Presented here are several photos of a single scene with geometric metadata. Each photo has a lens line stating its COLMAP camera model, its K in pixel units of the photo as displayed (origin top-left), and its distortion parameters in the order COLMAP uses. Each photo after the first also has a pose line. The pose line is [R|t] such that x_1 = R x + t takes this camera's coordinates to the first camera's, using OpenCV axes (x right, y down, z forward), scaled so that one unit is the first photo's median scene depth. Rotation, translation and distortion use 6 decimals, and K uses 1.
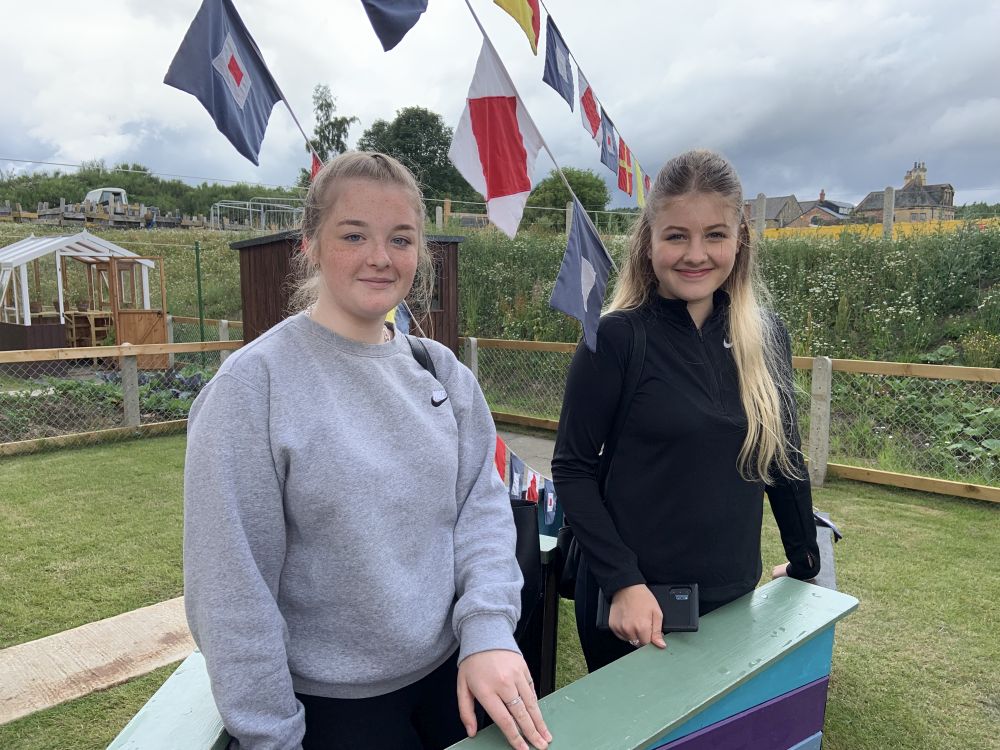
lens RADIAL K [[753.1, 0, 496.3], [0, 753.1, 378.0], [0, 0, 1]] dist [0.147398, -0.194109]
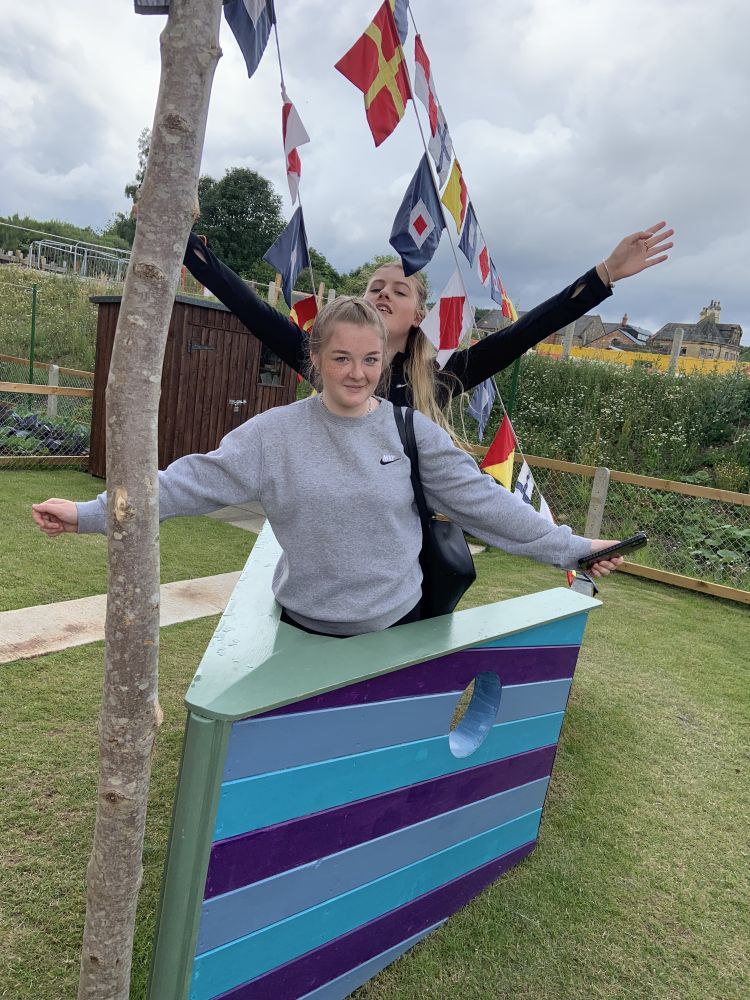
lens RADIAL K [[753.1, 0, 375.0], [0, 753.1, 500.0], [0, 0, 1]] dist [0.147398, -0.194109]
pose [[0.986893, 0.113051, 0.115162, -0.049010], [-0.118923, 0.991863, 0.045449, 0.008398], [-0.109087, -0.058548, 0.992306, -0.119544]]
